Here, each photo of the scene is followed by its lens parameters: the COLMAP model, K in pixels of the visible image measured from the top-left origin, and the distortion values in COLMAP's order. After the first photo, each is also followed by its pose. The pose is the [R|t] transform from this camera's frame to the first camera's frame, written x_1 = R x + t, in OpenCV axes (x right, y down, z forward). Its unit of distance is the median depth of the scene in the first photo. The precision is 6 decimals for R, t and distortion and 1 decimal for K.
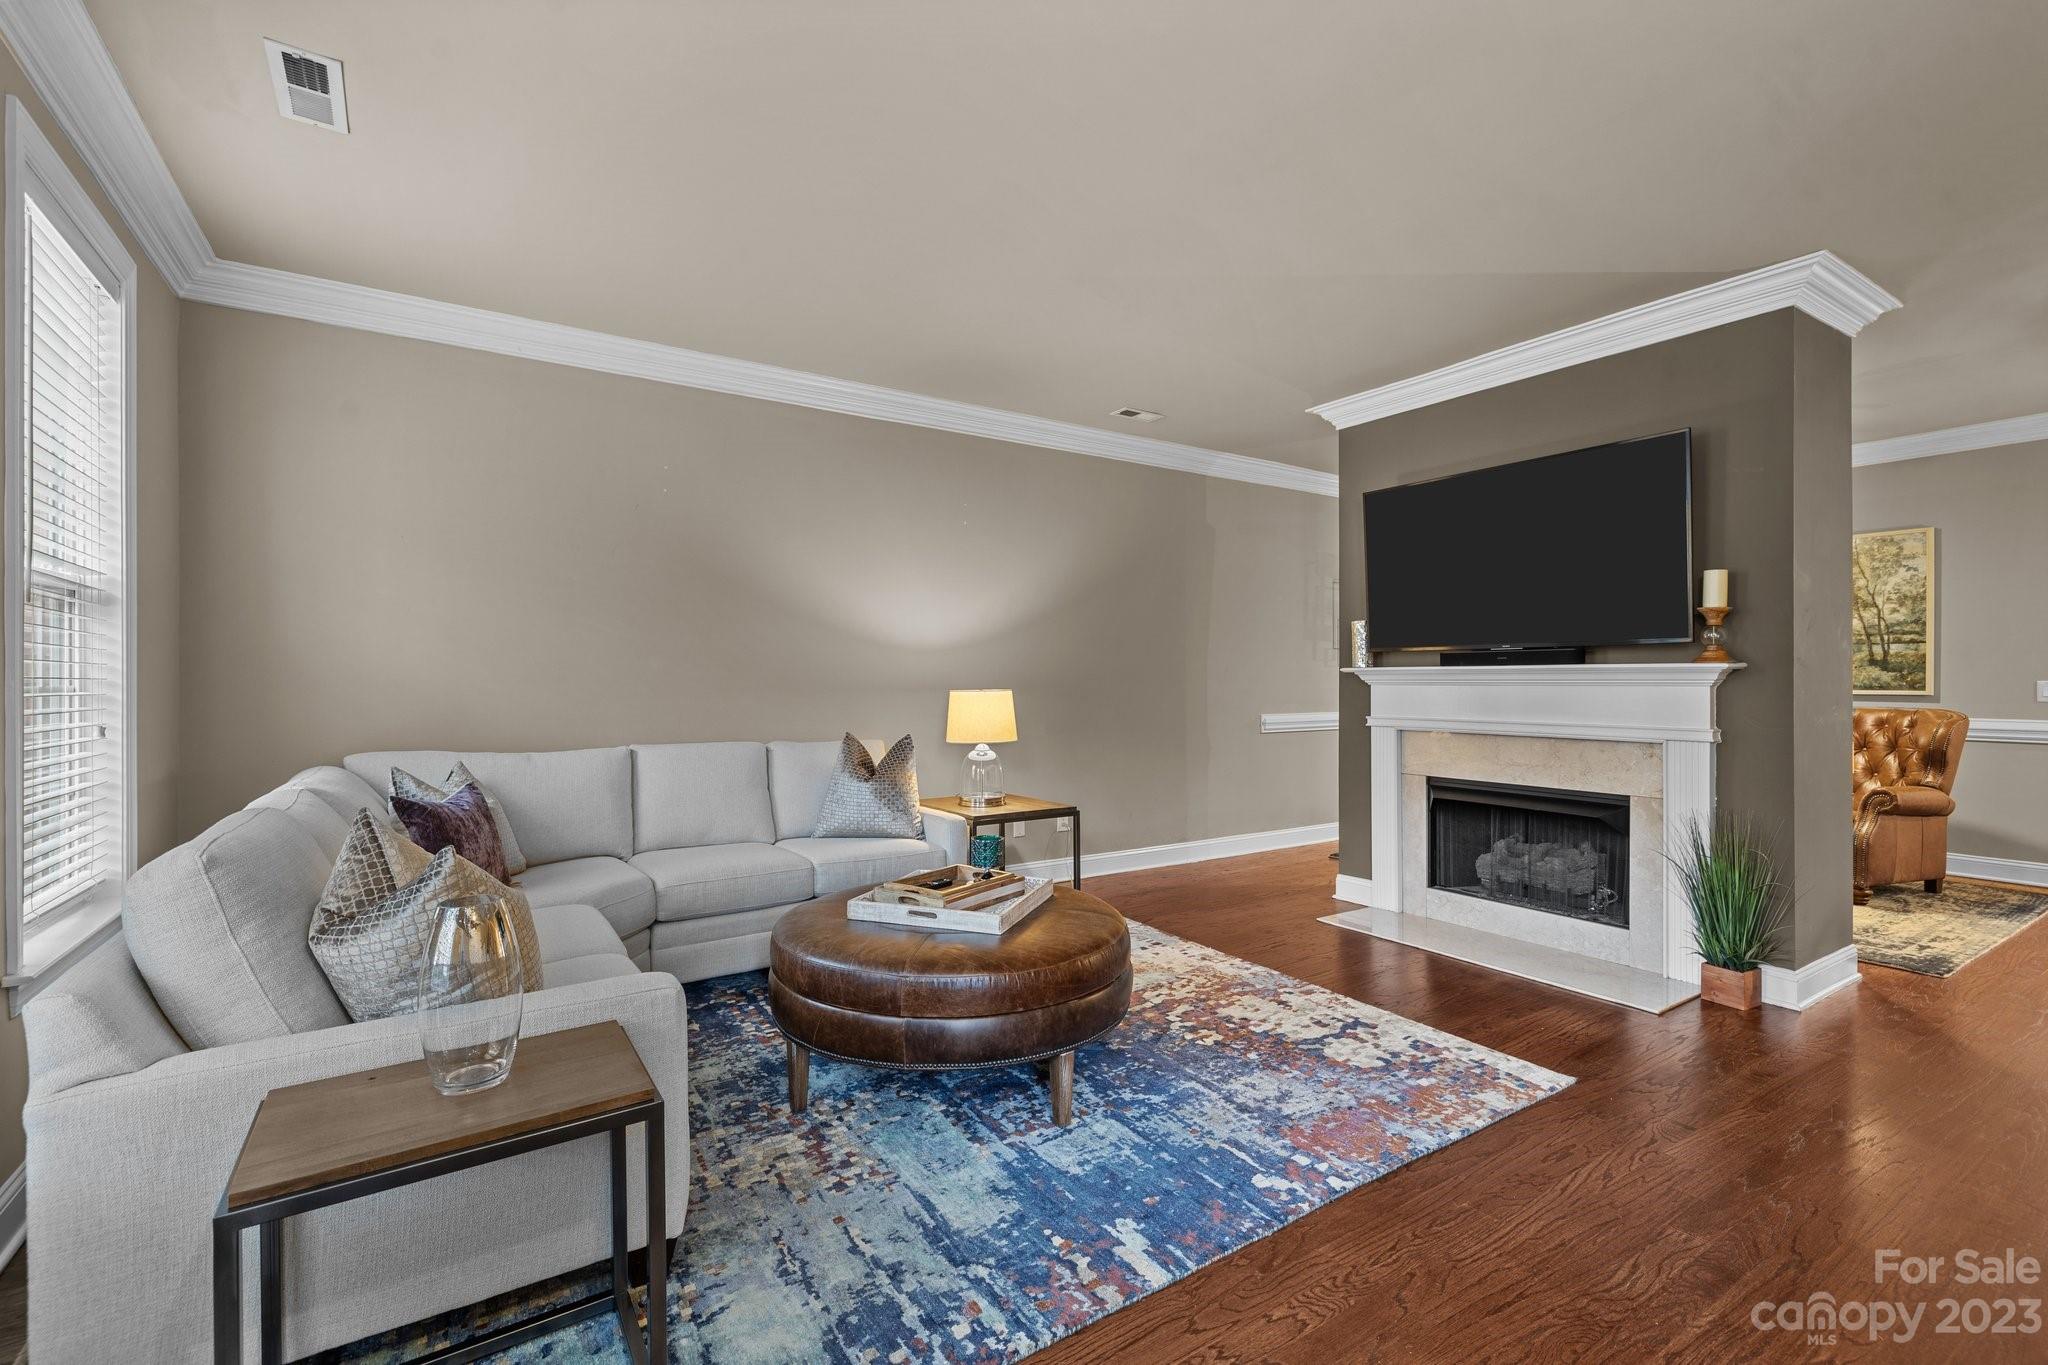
lens RADIAL K [[891.5, 0, 1023.6], [0, 891.5, 677.9], [0, 0, 1]] dist [0.003395, -0.000011]
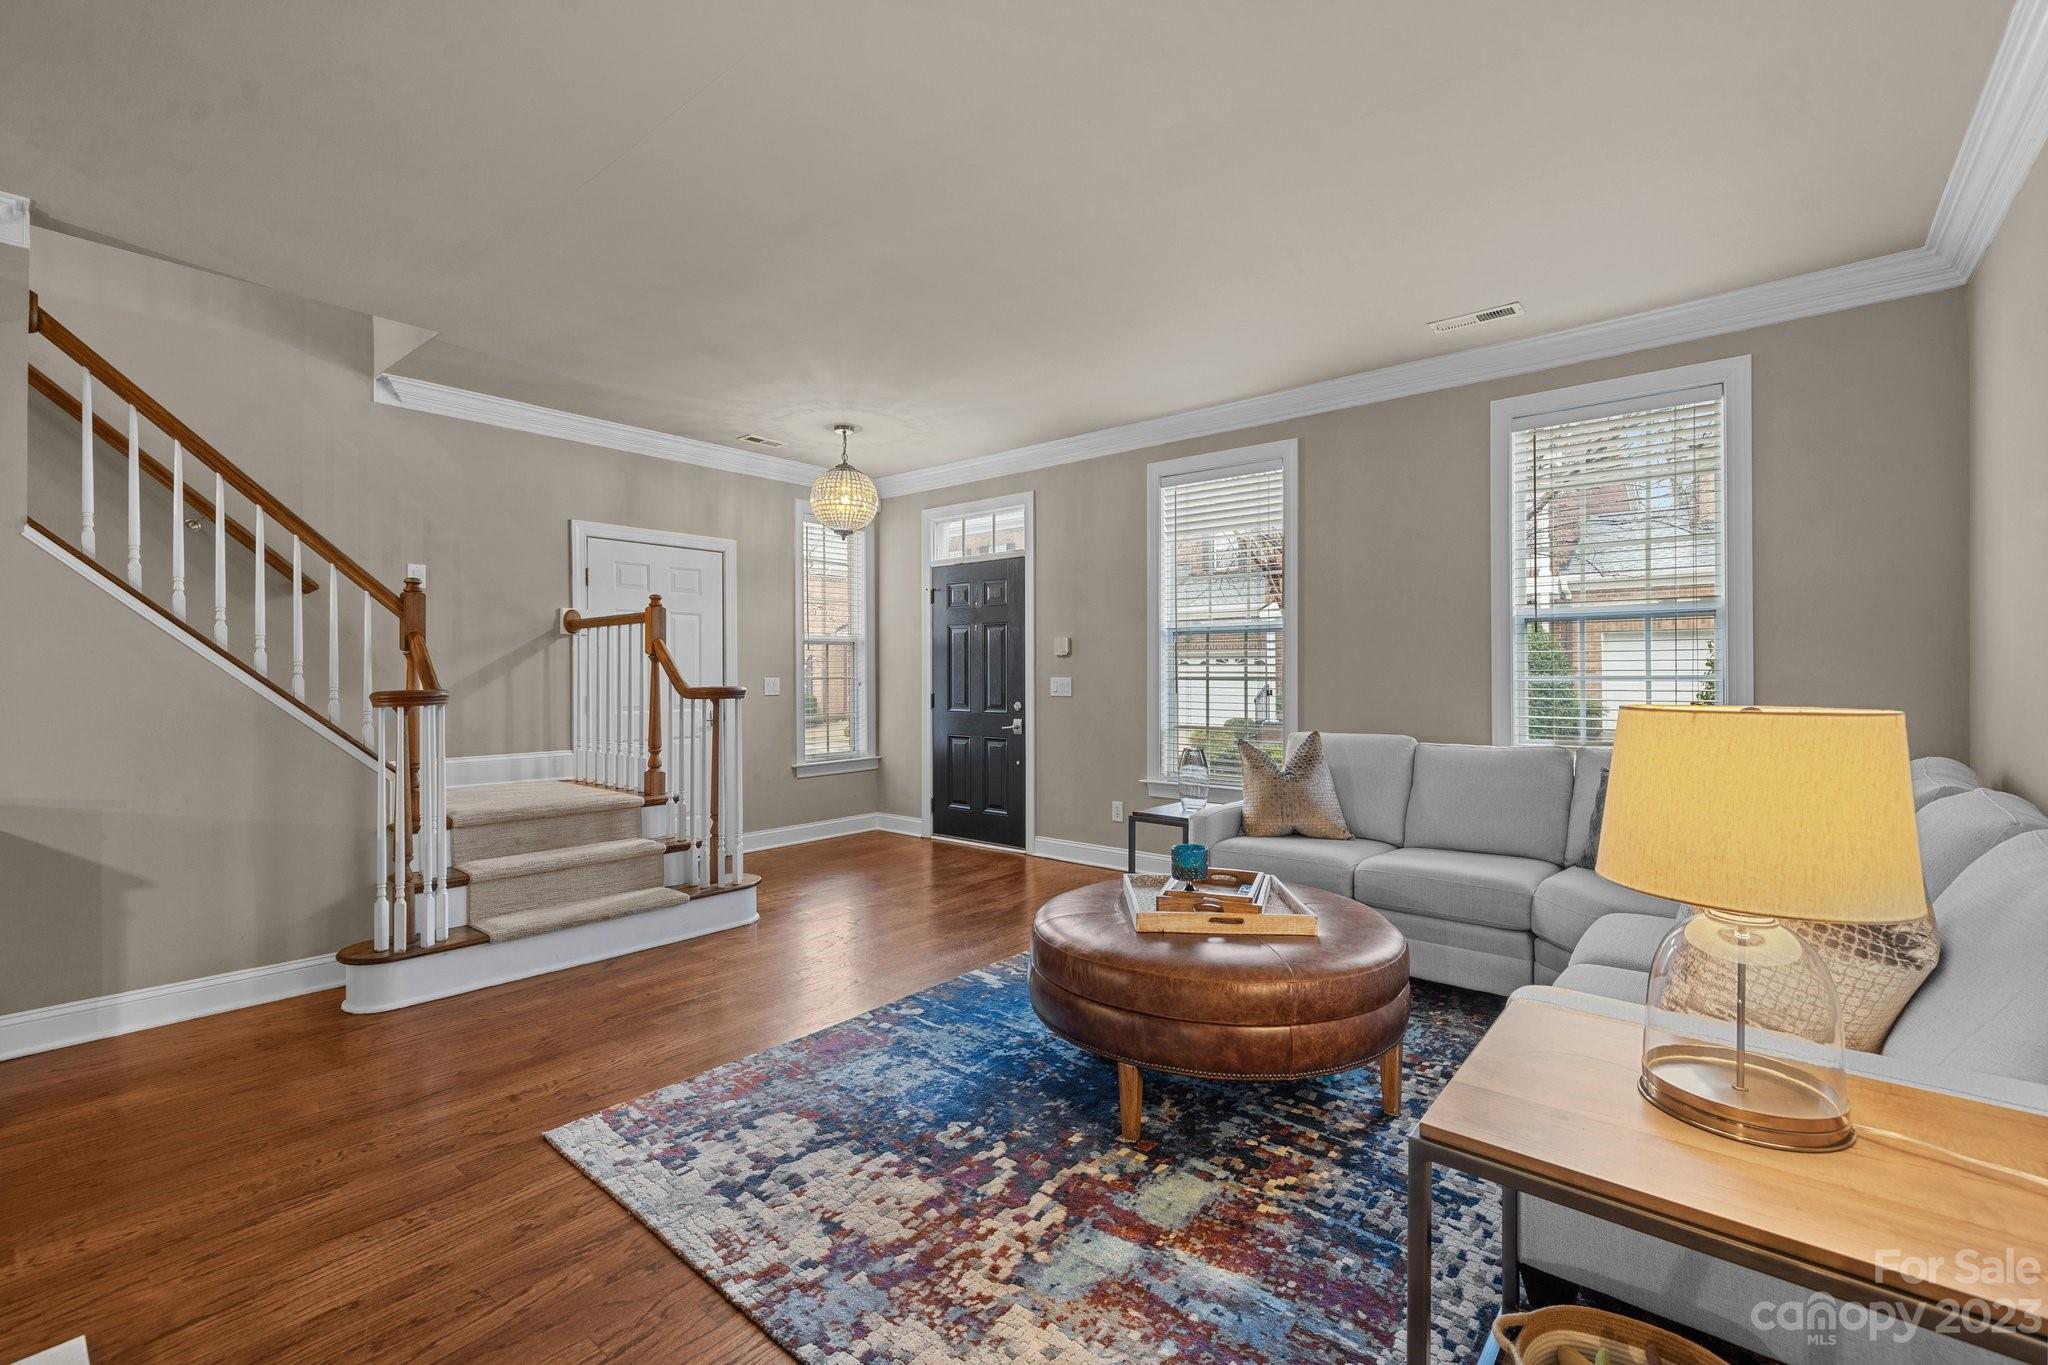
lens RADIAL K [[891.5, 0, 1023.6], [0, 891.5, 677.9], [0, 0, 1]] dist [0.003395, -0.000011]
pose [[-0.957377, 0.005608, -0.288786, 0.381855], [0.005874, 0.999983, -0.000055, 0.004475], [0.288781, -0.001749, -0.957394, 1.810320]]
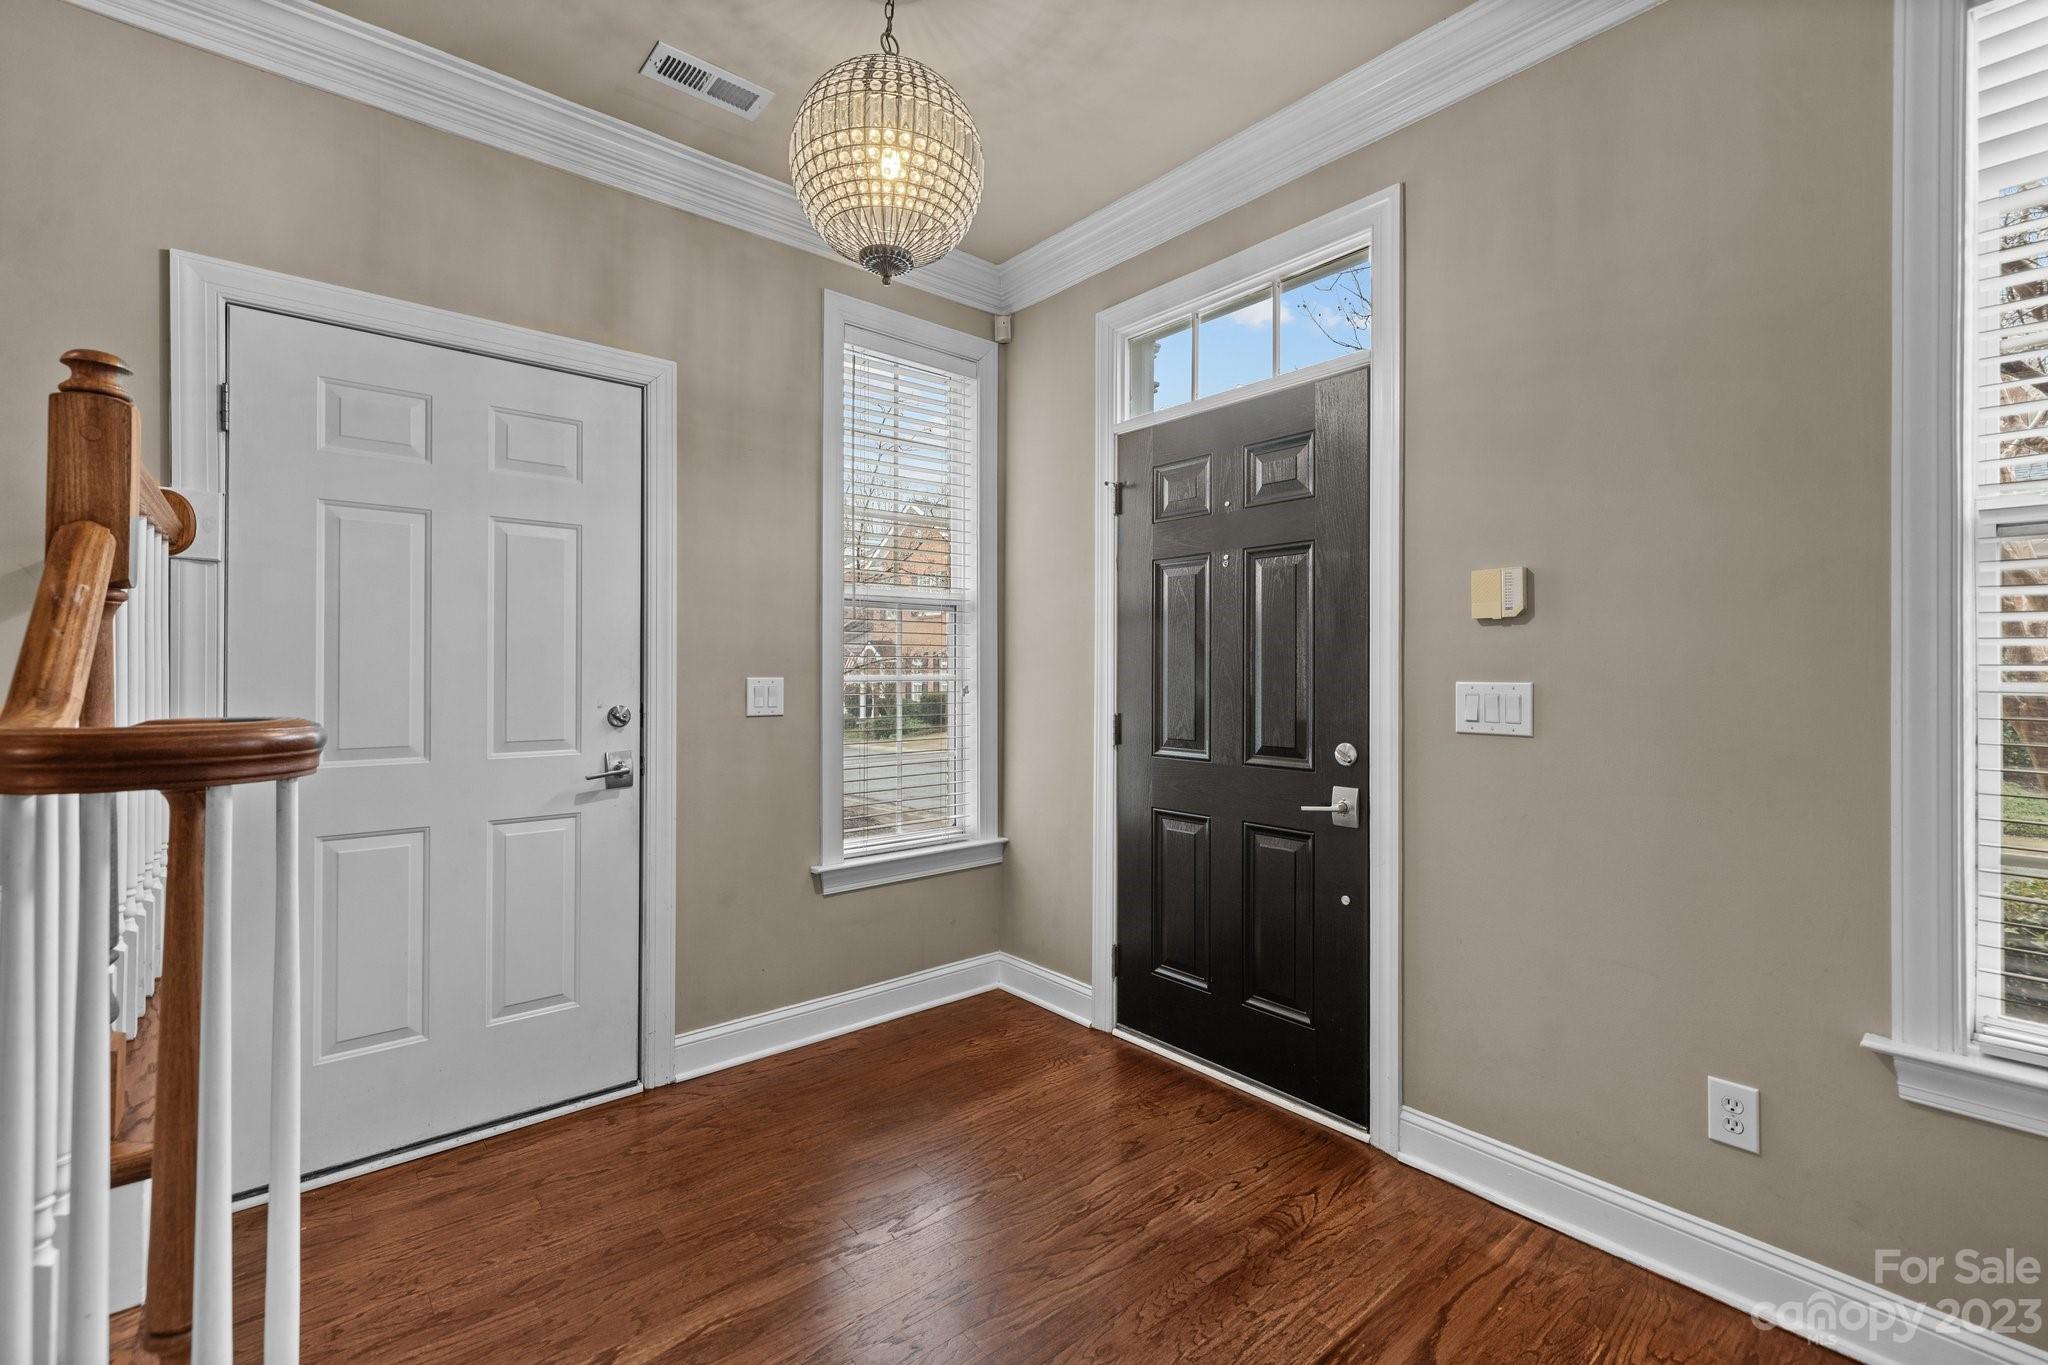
lens RADIAL K [[881.8, 0, 1030.0], [0, 881.8, 665.6], [0, 0, 1]] dist [0.000342, -0.000040]
pose [[-0.991798, -0.001381, -0.127811, 0.181564], [0.000225, 0.999921, -0.012551, -0.000216], [0.127818, -0.012476, -0.991719, 0.580125]]
